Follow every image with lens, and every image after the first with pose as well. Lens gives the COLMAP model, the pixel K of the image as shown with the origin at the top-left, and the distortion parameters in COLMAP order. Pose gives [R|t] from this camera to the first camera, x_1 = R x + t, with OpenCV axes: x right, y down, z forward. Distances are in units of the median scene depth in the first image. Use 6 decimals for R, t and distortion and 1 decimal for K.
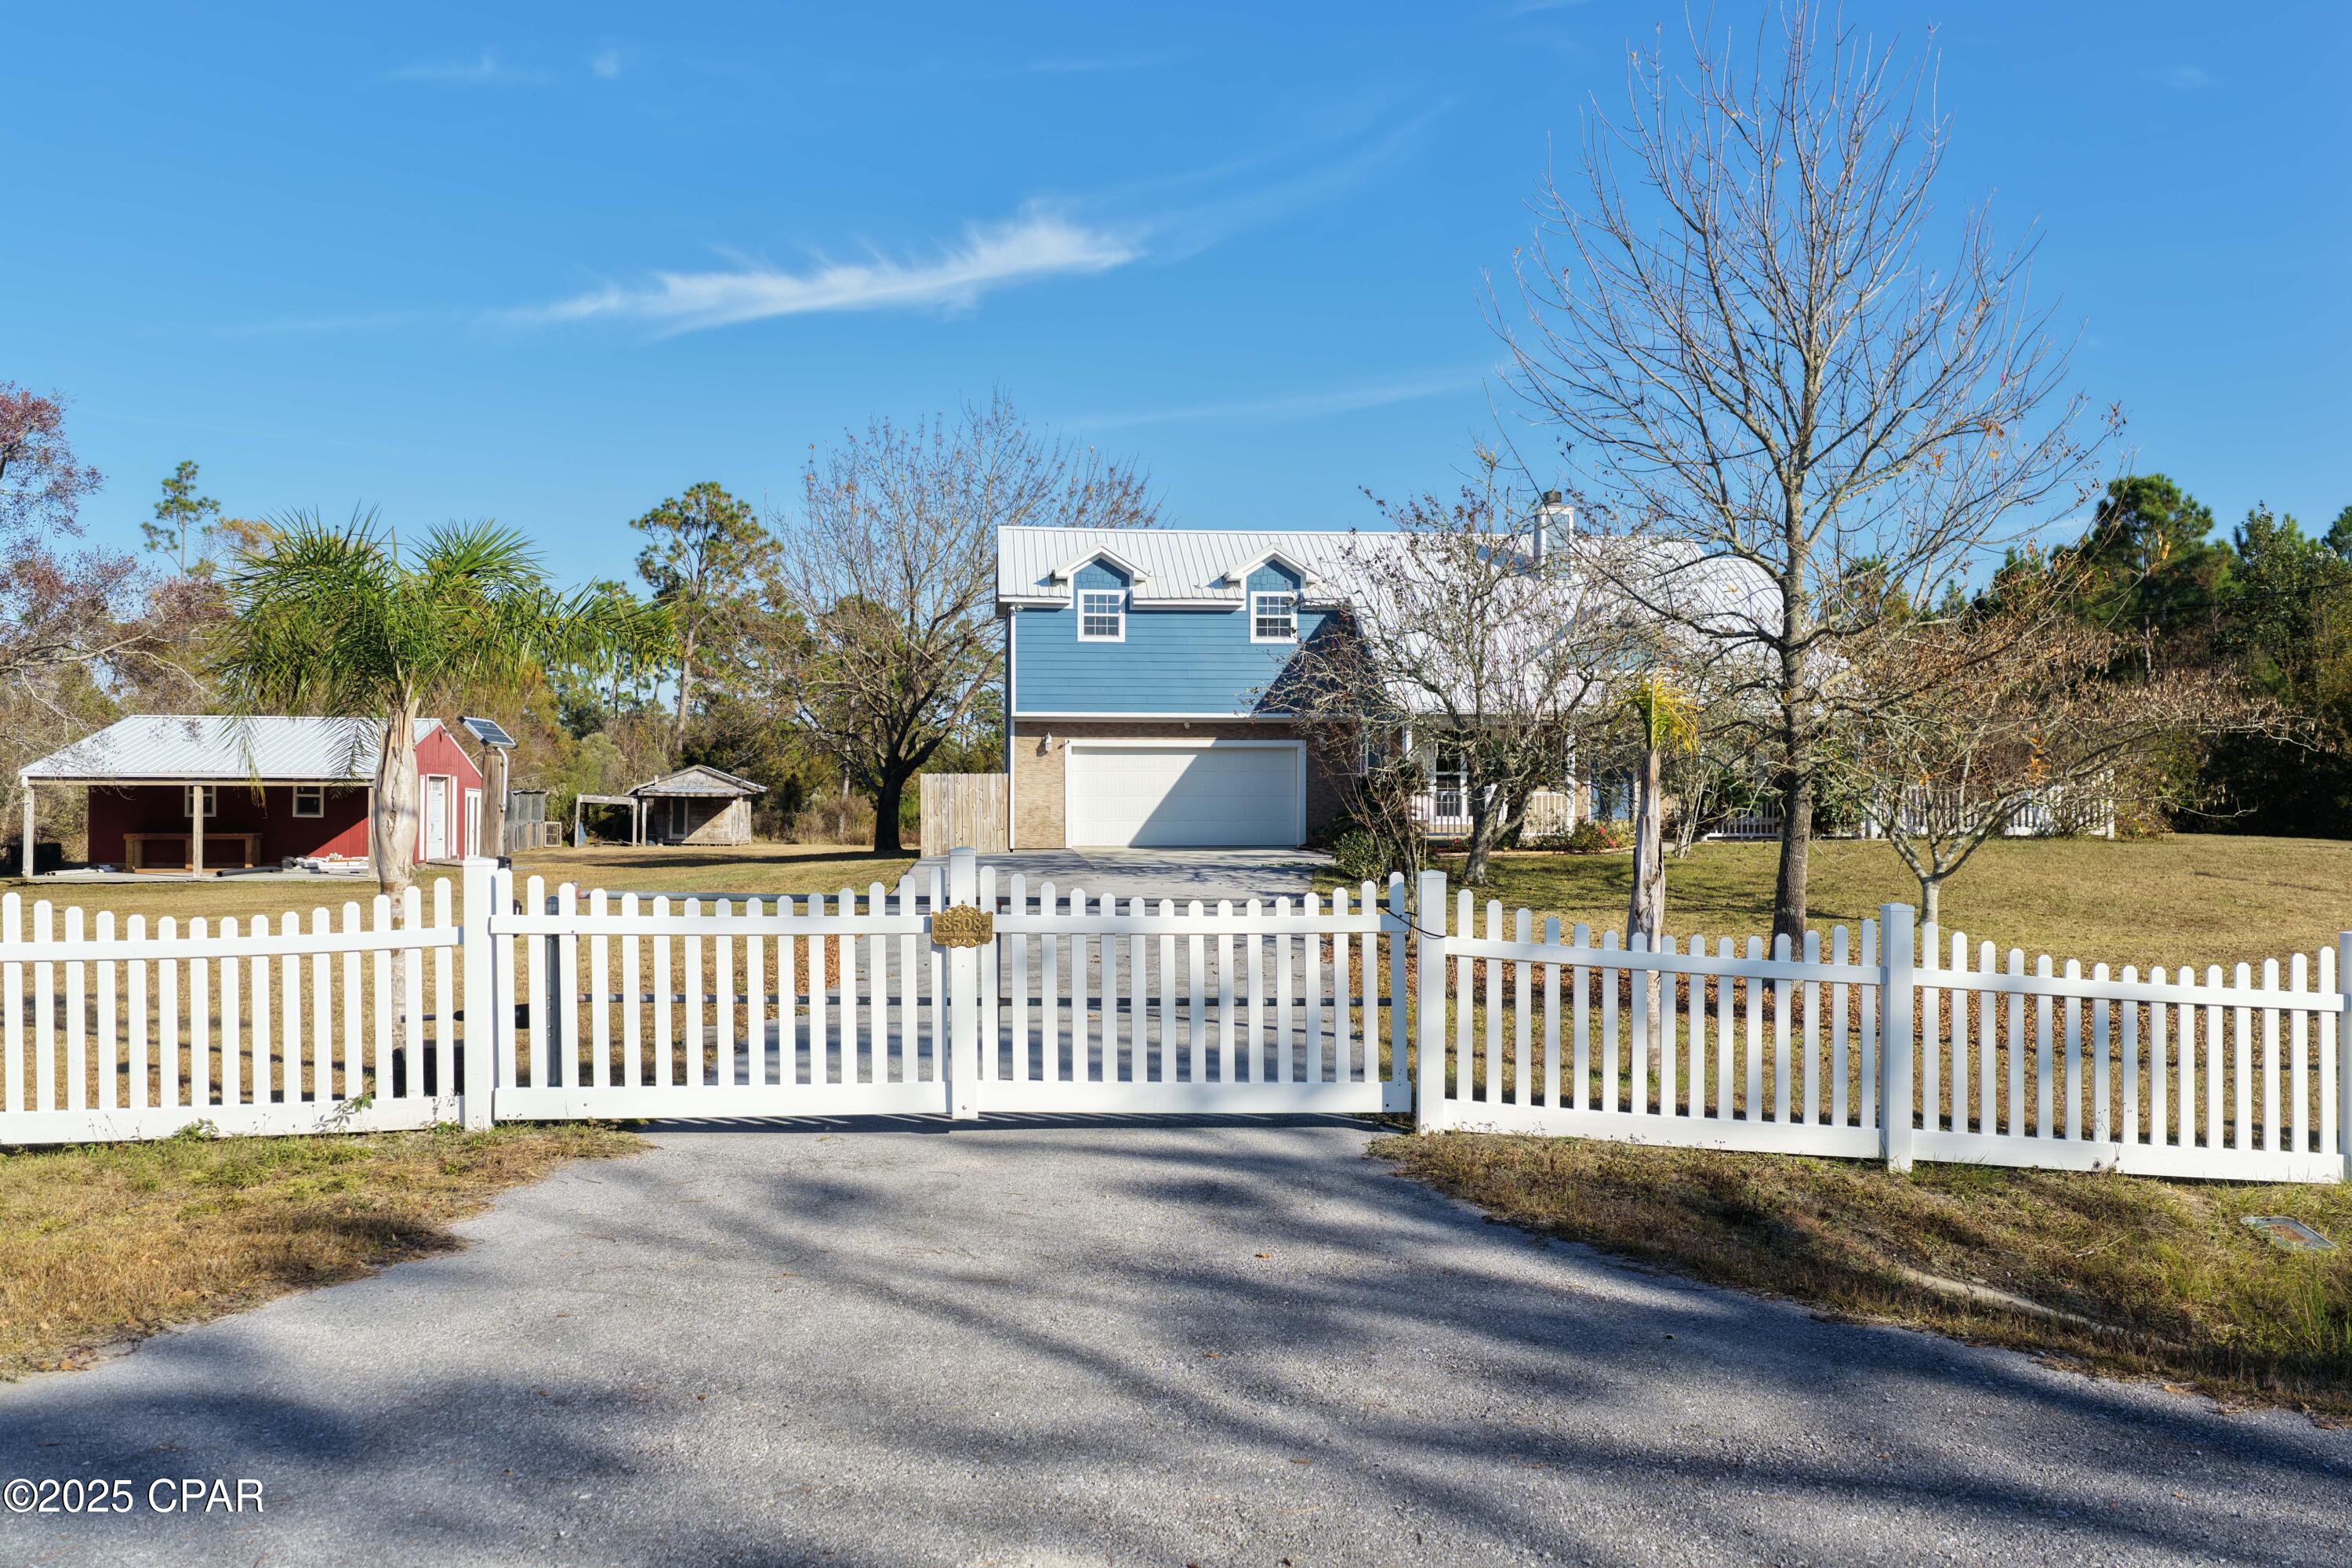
lens RADIAL K [[1953.0, 0, 1192.1], [0, 1953.0, 794.0], [0, 0, 1]] dist [-0.009496, 0.026079]
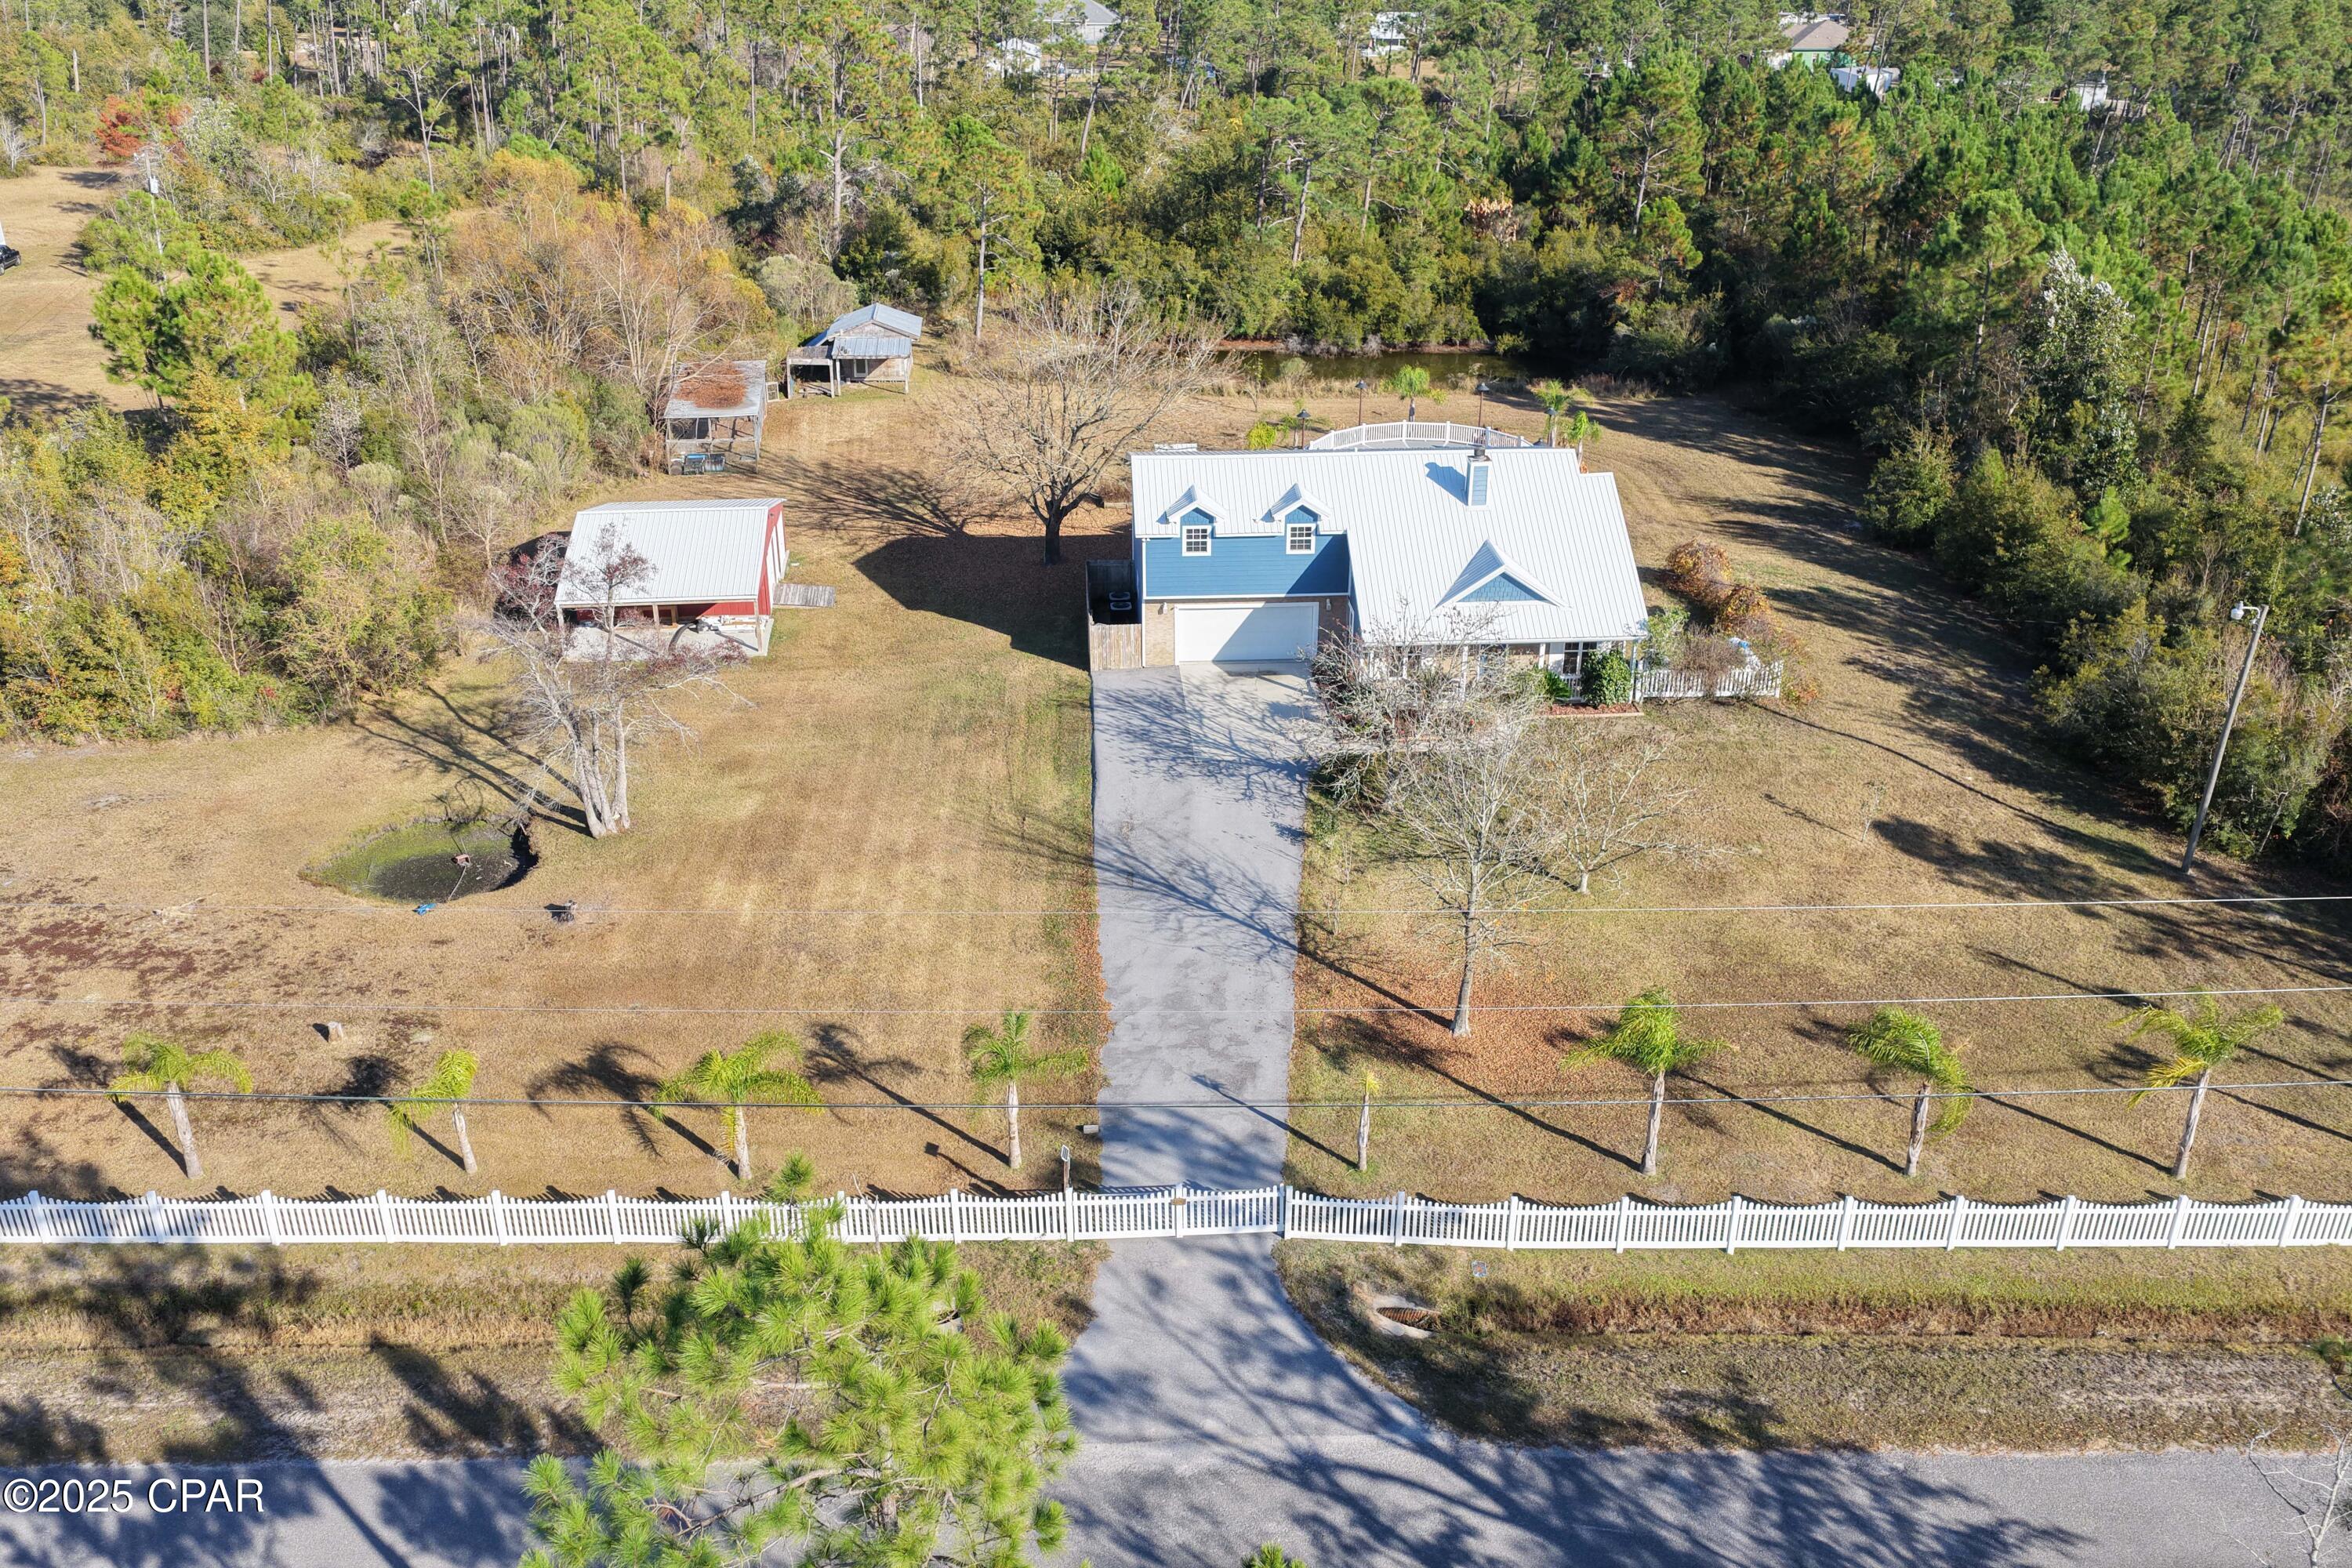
lens RADIAL K [[1953.0, 0, 1173.4], [0, 1953.0, 776.0], [0, 0, 1]] dist [-0.009496, 0.026079]
pose [[0.998898, 0.024607, -0.039968, 0.005122], [-0.005394, 0.906091, 0.423048, -0.613969], [0.046625, -0.422366, 0.905225, -0.591086]]
